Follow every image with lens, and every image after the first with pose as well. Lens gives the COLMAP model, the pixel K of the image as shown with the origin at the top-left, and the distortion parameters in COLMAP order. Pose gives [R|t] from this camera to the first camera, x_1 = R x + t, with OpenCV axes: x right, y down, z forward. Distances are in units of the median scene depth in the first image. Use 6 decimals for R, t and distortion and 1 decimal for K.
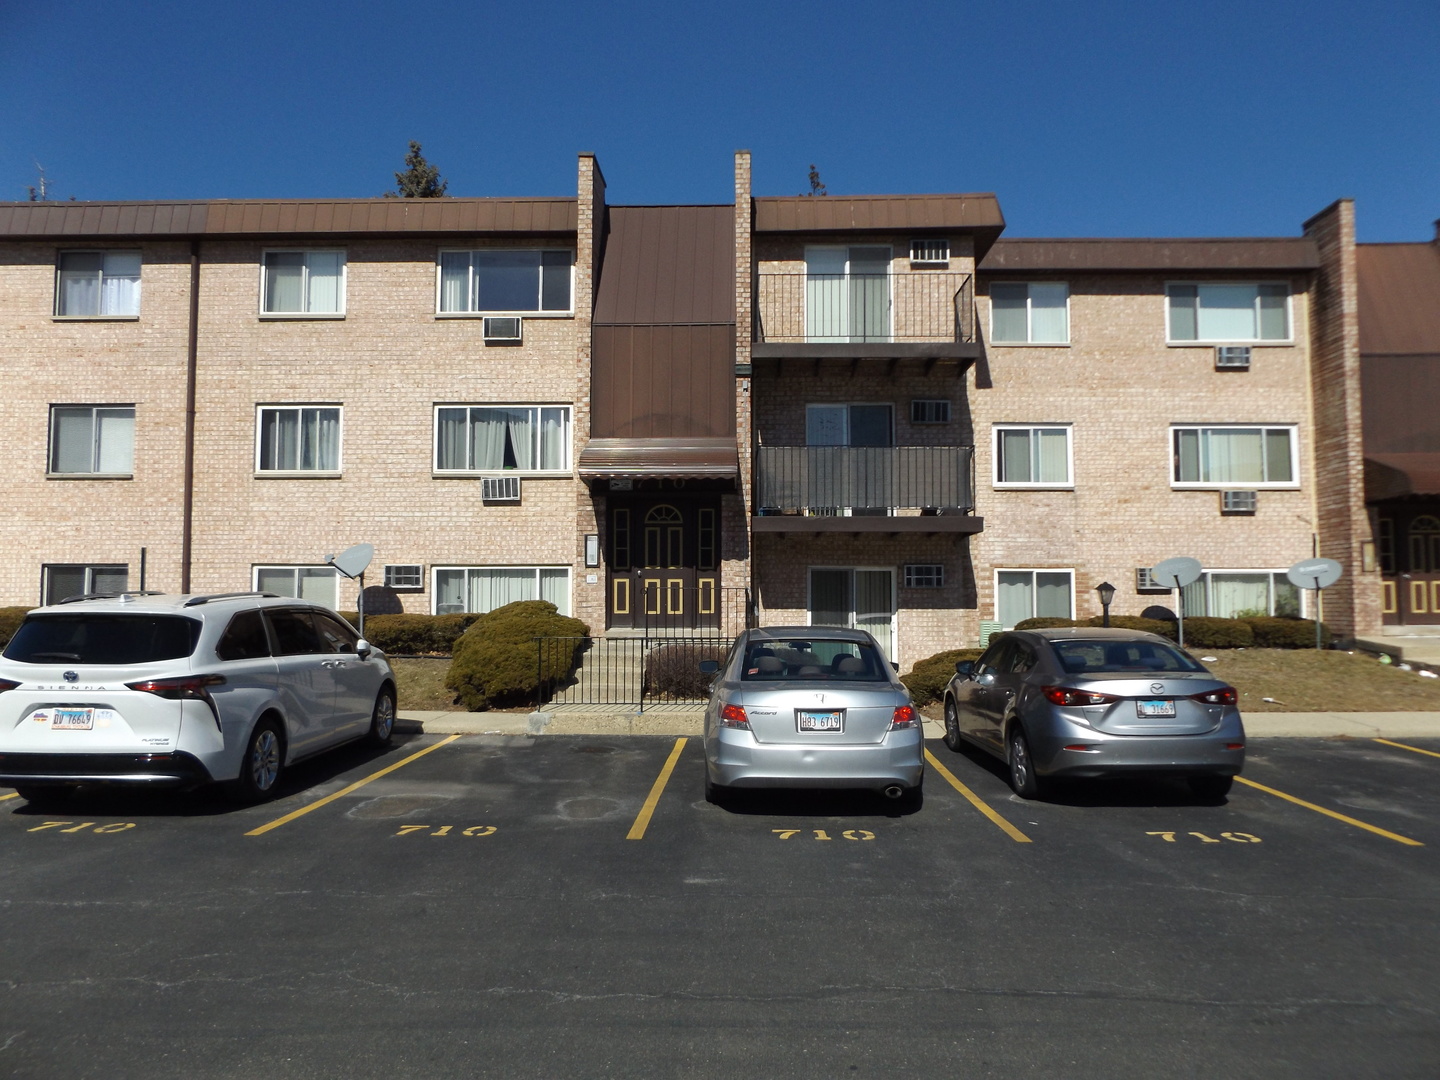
lens RADIAL K [[1069.5, 0, 722.0], [0, 1069.5, 538.1], [0, 0, 1]] dist [-0.016377, 0.005437]
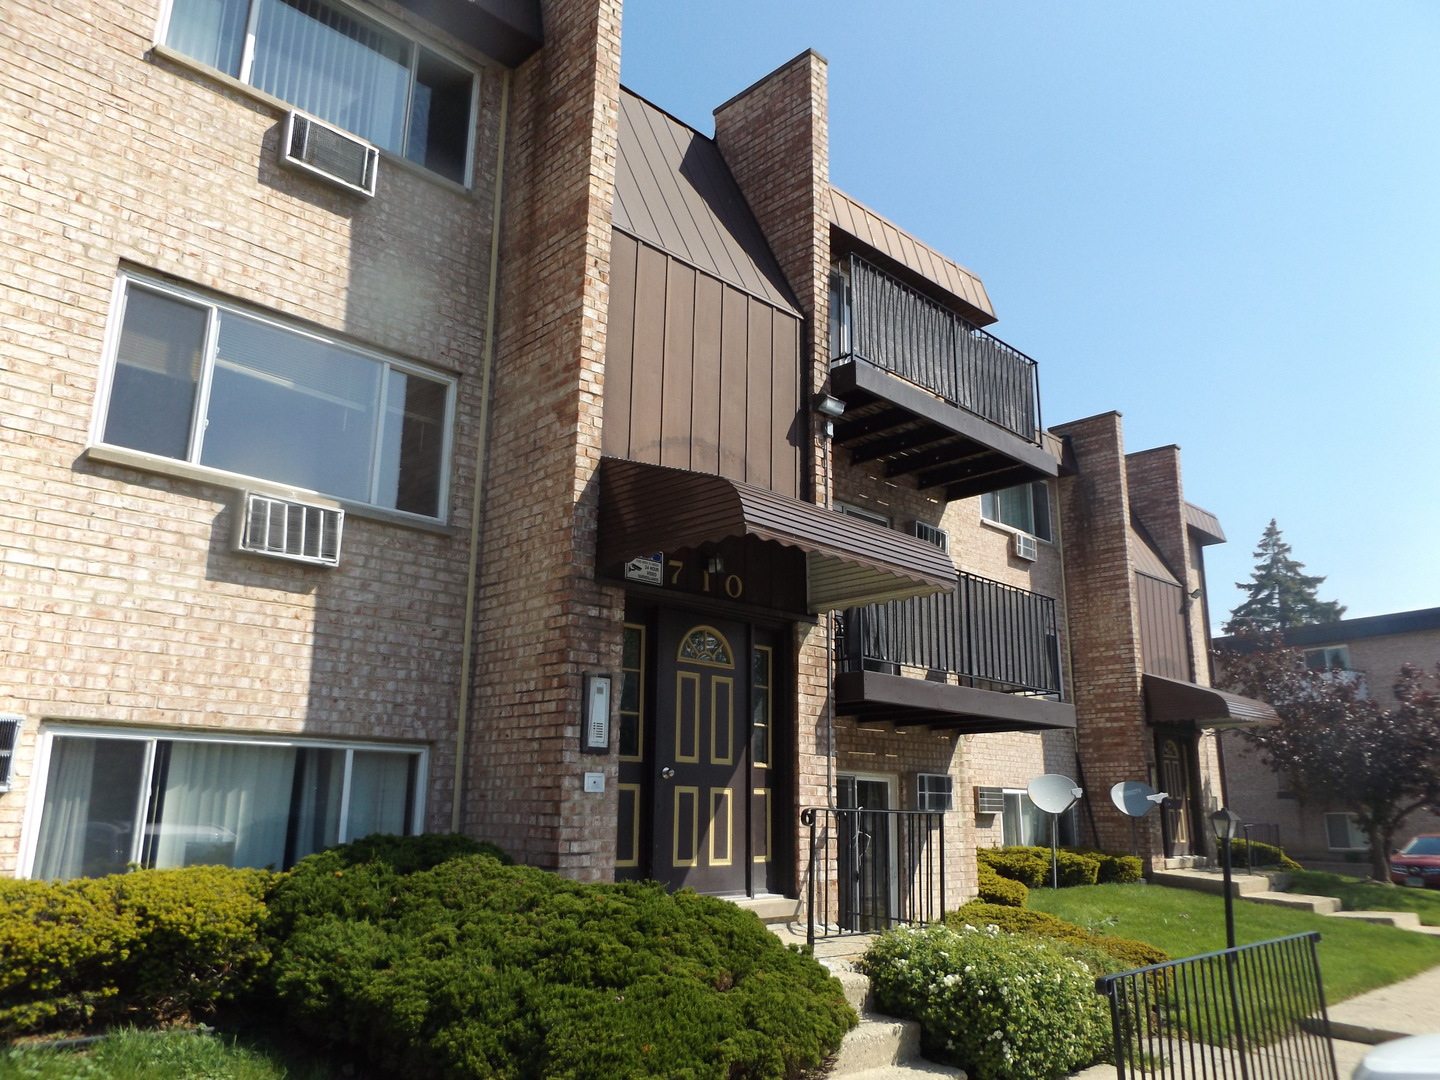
lens RADIAL K [[1069.5, 0, 719.5], [0, 1069.5, 540.0], [0, 0, 1]] dist [-0.016377, 0.005437]
pose [[0.689098, 0.188024, 0.699851, -0.366709], [-0.054039, 0.976397, -0.209114, 0.028371], [-0.722651, 0.106281, 0.682994, 0.629081]]
